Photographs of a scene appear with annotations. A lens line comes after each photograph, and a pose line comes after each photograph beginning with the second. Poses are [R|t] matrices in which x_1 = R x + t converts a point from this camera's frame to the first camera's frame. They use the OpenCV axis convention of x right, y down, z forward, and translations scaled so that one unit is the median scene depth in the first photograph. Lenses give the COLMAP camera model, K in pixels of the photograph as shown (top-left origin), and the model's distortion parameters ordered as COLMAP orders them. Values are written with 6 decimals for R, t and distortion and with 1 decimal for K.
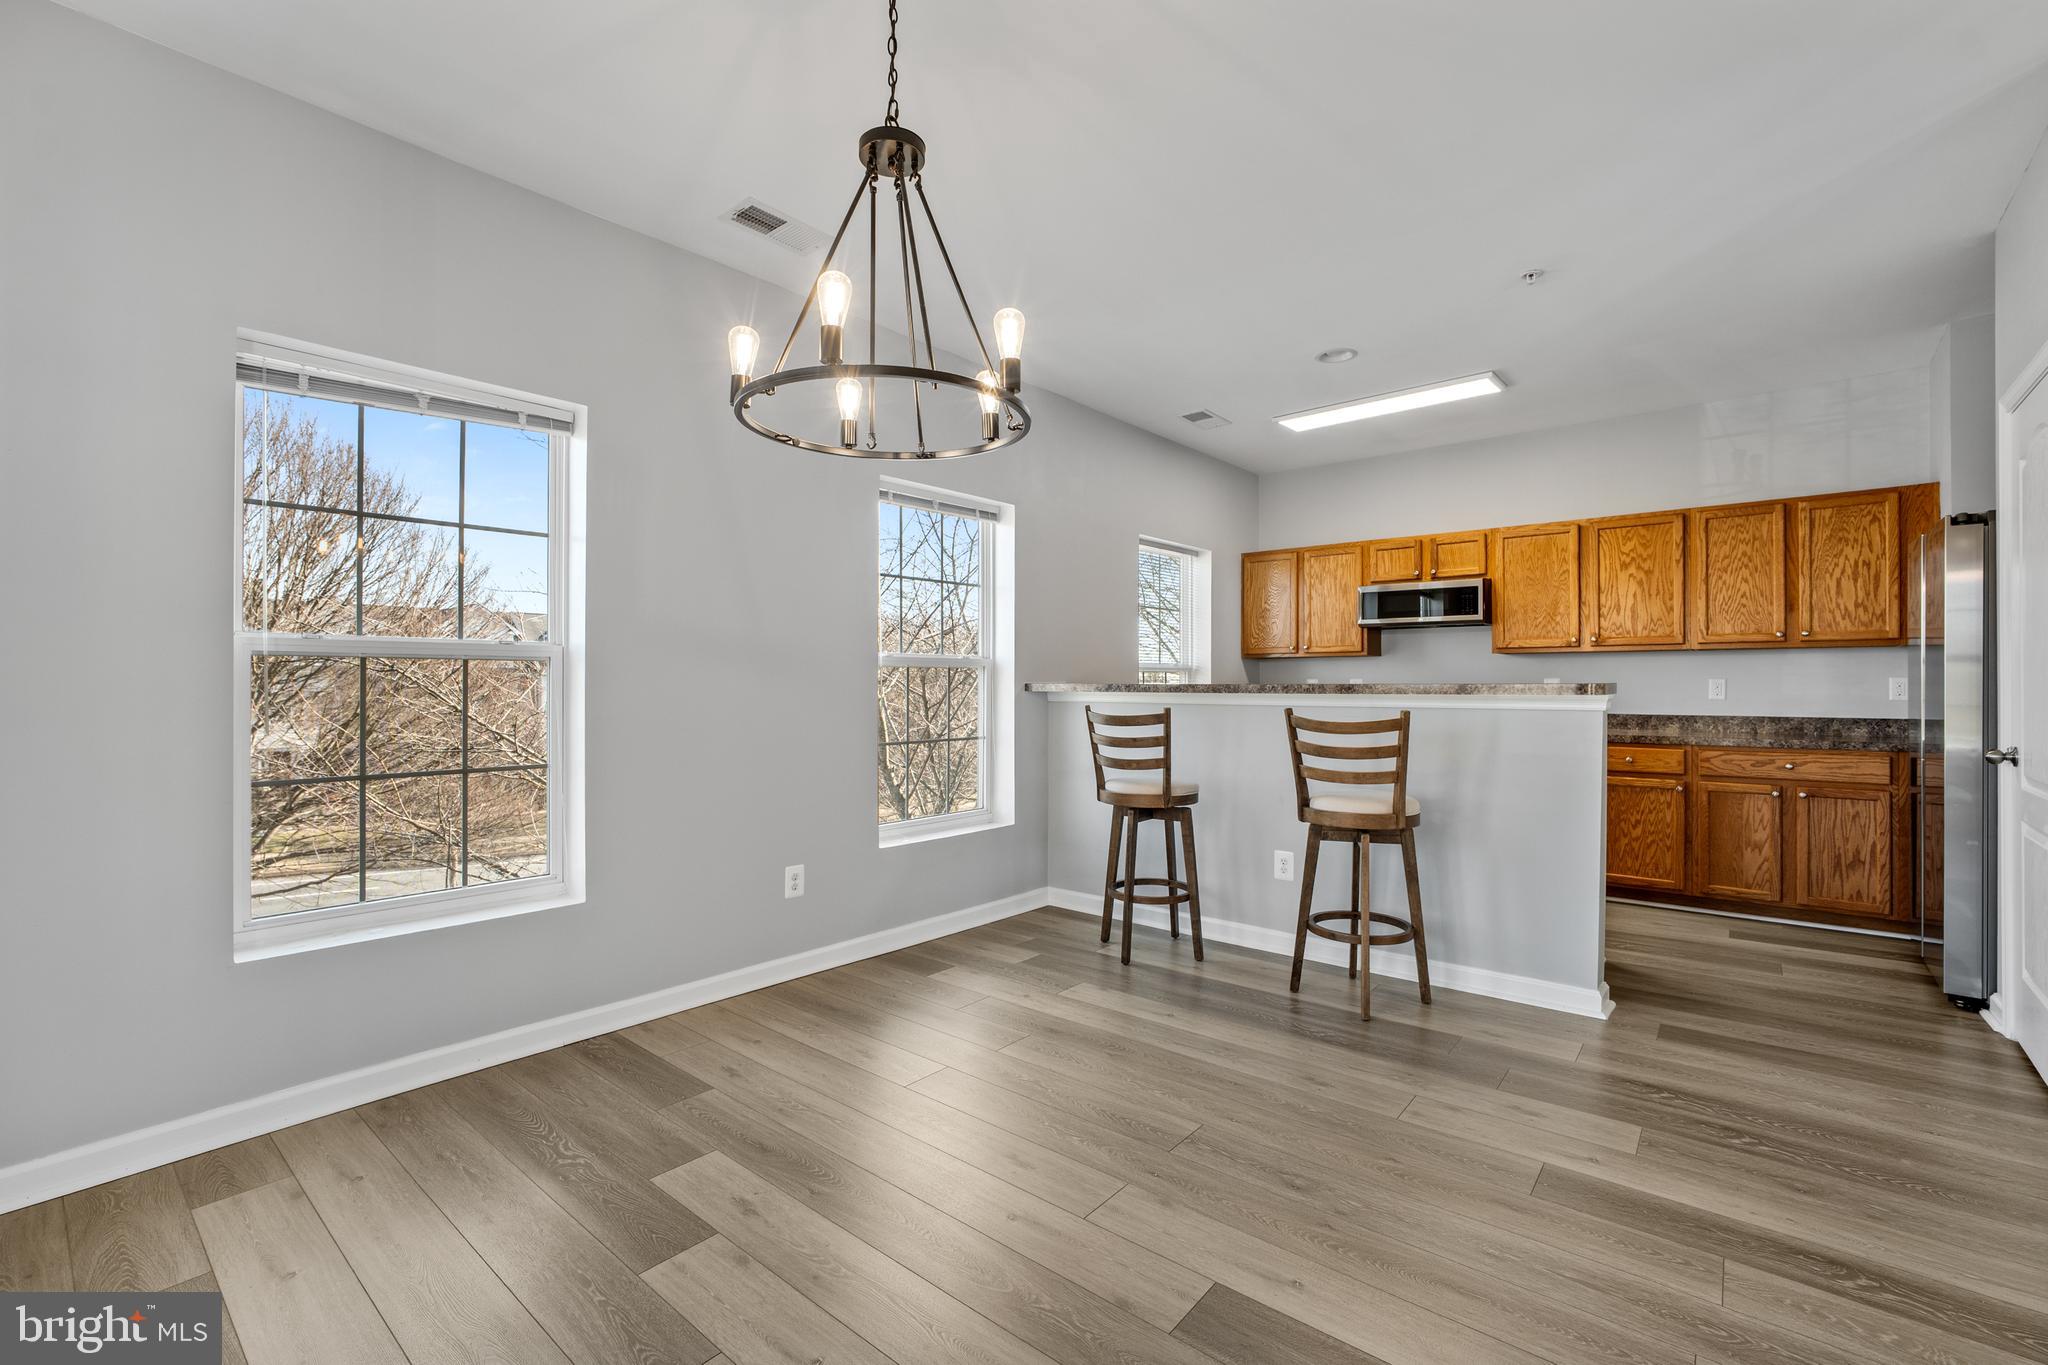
lens RADIAL K [[875.9, 0, 1028.6], [0, 875.9, 688.6], [0, 0, 1]] dist [-0.037980, 0.015716]
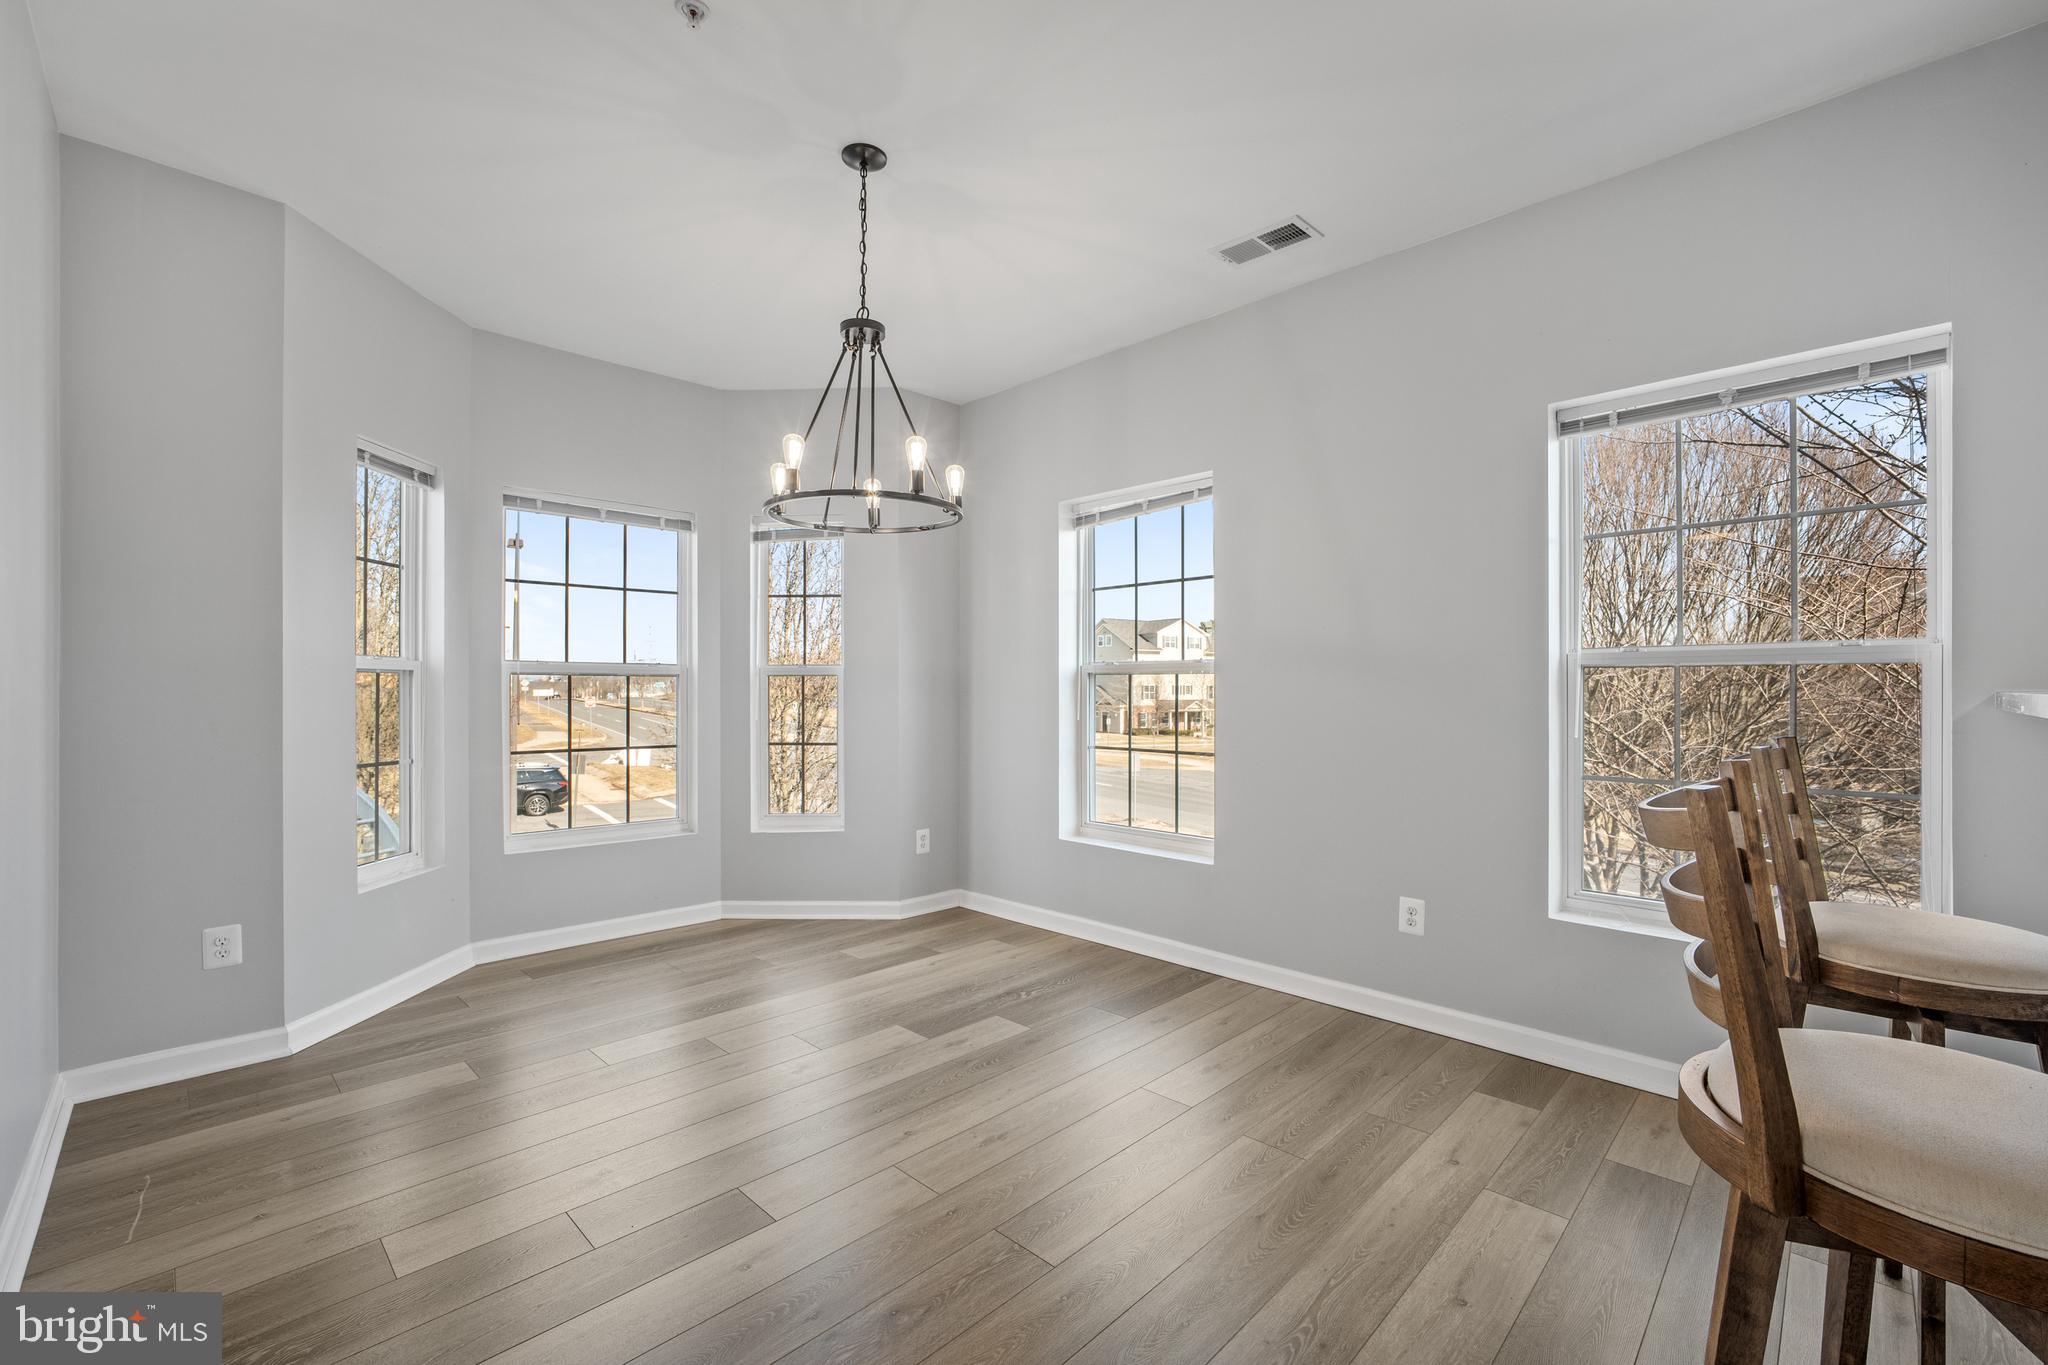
lens RADIAL K [[874.7, 0, 1018.0], [0, 874.7, 692.0], [0, 0, 1]] dist [-0.039979, 0.016316]
pose [[-0.085370, 0.001641, -0.996348, 0.513875], [-0.006300, 0.999978, 0.002186, -0.002988], [0.996329, 0.006463, -0.085357, 0.550303]]
